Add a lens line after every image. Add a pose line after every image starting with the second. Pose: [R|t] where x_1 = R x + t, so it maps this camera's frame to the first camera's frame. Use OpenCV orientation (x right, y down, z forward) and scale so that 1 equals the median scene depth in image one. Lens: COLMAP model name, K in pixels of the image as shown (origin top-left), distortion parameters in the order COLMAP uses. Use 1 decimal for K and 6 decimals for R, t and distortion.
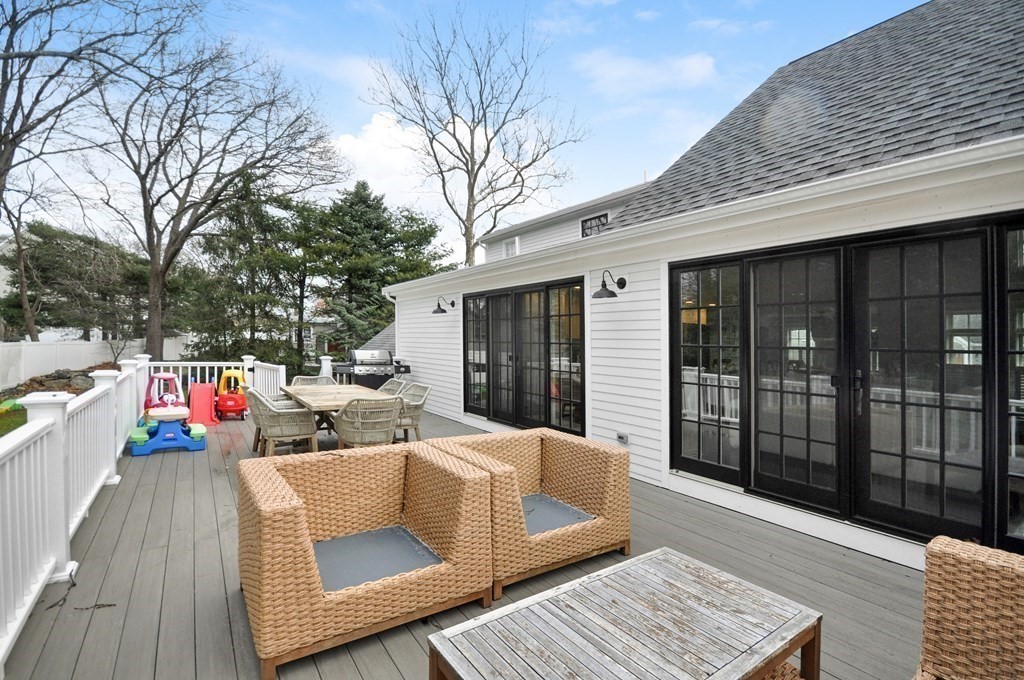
lens RADIAL K [[463.4, 0, 508.2], [0, 463.4, 344.7], [0, 0, 1]] dist [0.011768, 0.002376]
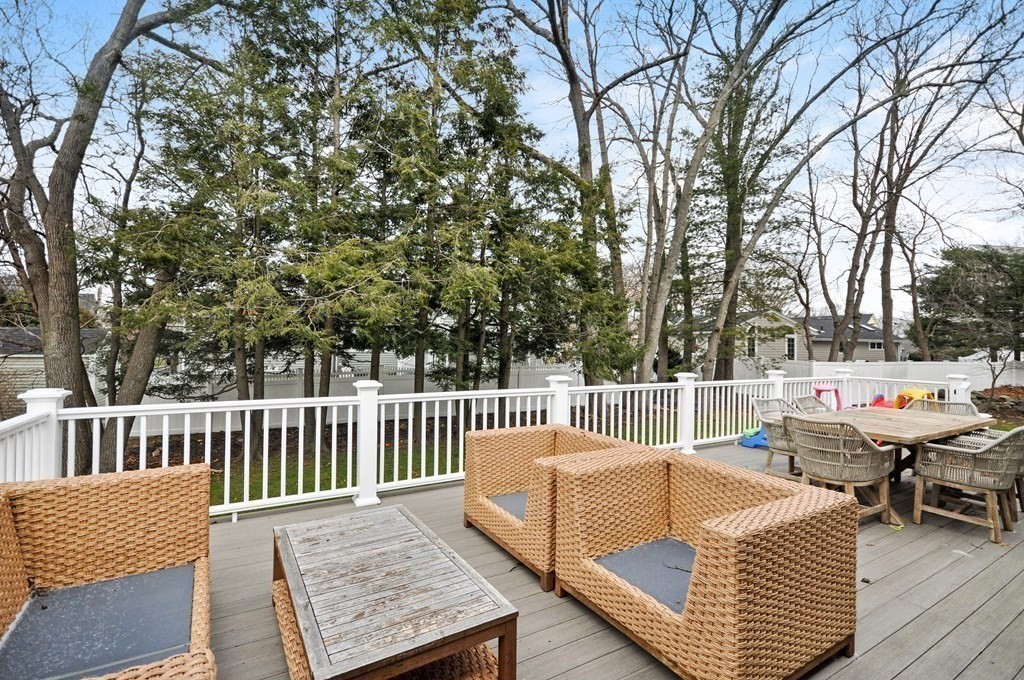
lens RADIAL K [[463.4, 0, 512.3], [0, 463.4, 346.5], [0, 0, 1]] dist [0.011768, 0.002376]
pose [[-0.056914, -0.019950, -0.998180, 0.128510], [-0.023037, 0.999560, -0.018664, 0.003820], [0.998113, 0.021932, -0.057349, 0.122097]]
